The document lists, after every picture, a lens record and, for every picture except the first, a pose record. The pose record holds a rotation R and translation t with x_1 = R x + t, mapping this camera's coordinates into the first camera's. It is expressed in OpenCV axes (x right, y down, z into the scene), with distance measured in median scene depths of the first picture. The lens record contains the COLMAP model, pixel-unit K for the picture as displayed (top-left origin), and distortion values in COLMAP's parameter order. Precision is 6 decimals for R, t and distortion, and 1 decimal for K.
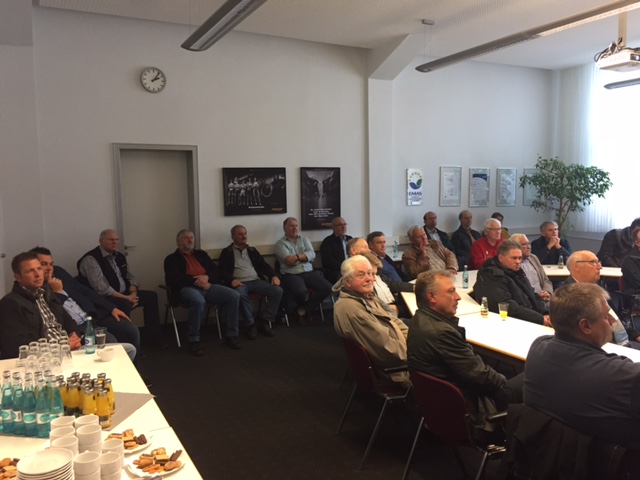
lens RADIAL K [[550.9, 0, 320.0], [0, 550.9, 240.0], [0, 0, 1]] dist [0.077589, -0.122066]
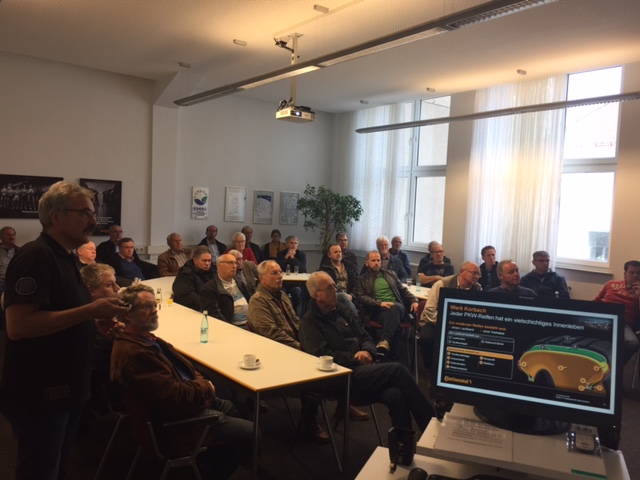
lens RADIAL K [[550.9, 0, 320.0], [0, 550.9, 240.0], [0, 0, 1]] dist [0.077589, -0.122066]
pose [[0.982112, 0.046498, 0.182469, 0.234821], [-0.040597, 0.998529, -0.035942, 0.012267], [-0.183871, 0.027892, 0.982555, -0.180963]]
